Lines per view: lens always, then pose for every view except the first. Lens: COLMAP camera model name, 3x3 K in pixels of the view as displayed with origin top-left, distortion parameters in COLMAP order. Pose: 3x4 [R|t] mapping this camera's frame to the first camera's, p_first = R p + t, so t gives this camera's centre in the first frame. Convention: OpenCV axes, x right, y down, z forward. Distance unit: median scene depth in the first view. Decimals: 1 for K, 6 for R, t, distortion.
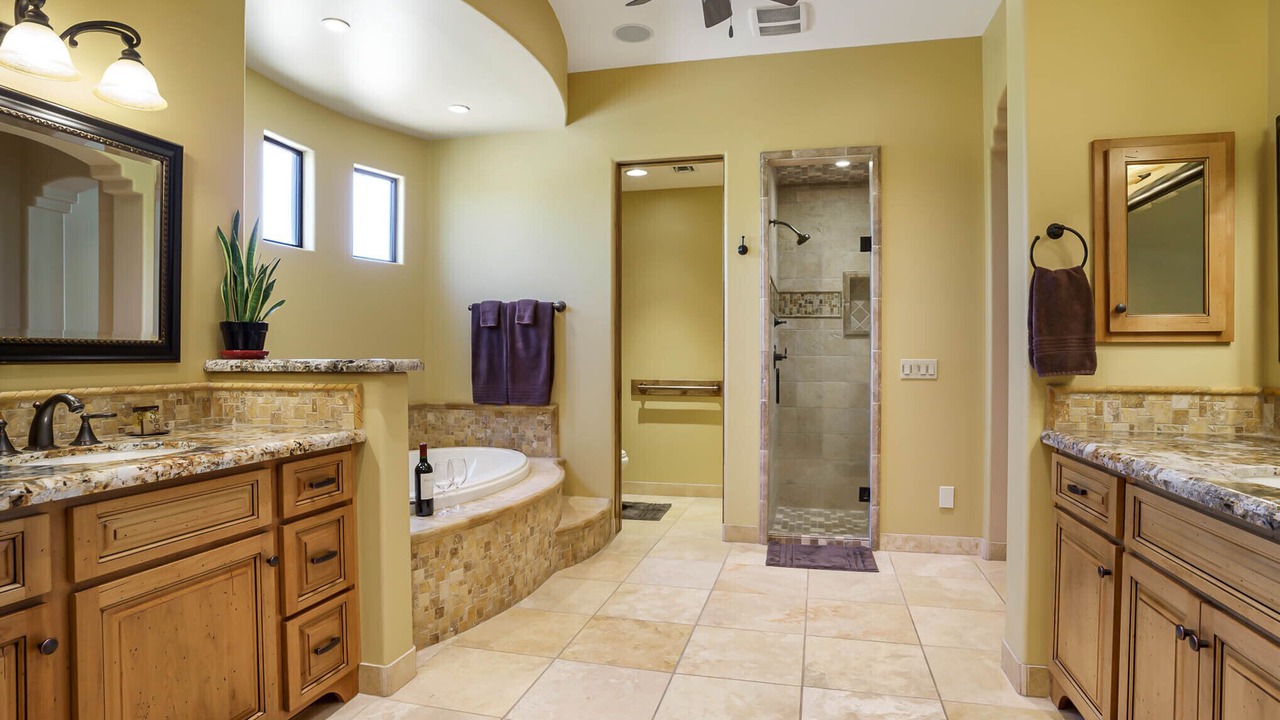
lens RADIAL K [[712.3, 0, 634.4], [0, 712.3, 360.5], [0, 0, 1]] dist [-0.090231, 0.033116]
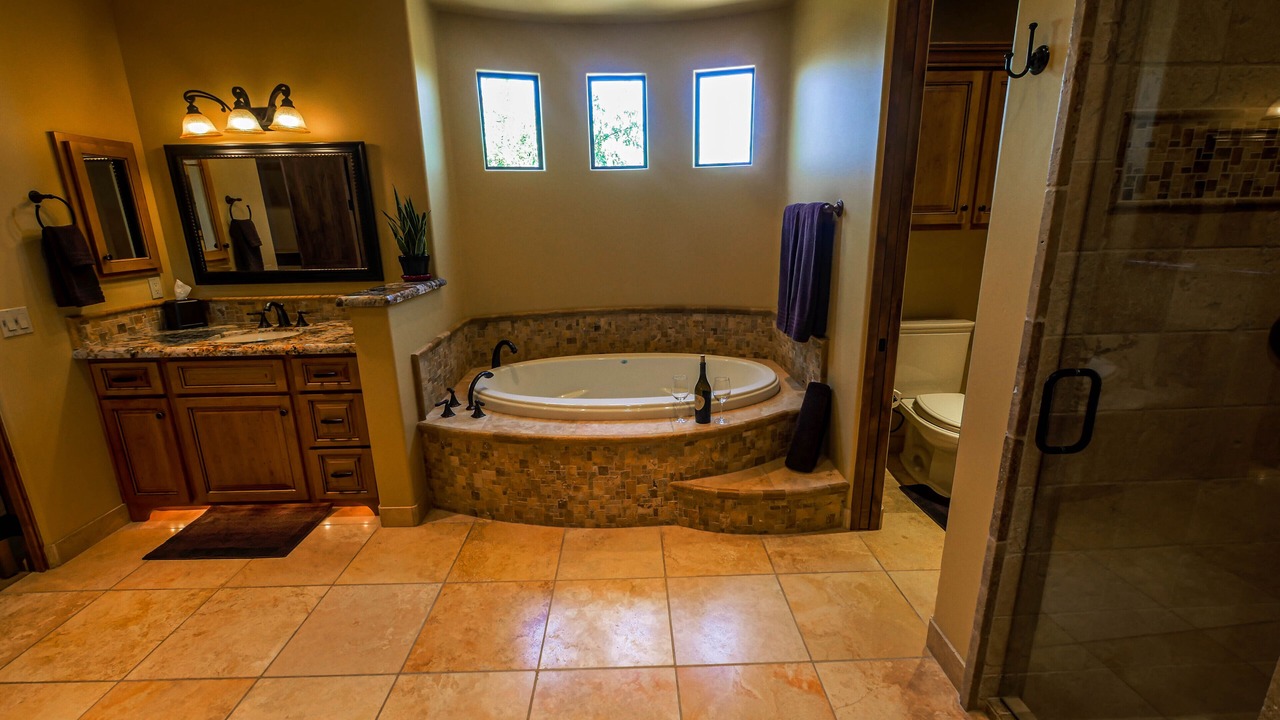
lens RADIAL K [[542.2, 0, 640.0], [0, 542.2, 360.0], [0, 0, 1]] dist [-0.016741, -0.000046]
pose [[0.253353, 0.242106, -0.936588, 0.638923], [0.014389, 0.967125, 0.253893, -0.112128], [0.967267, -0.077801, 0.241540, 1.075317]]
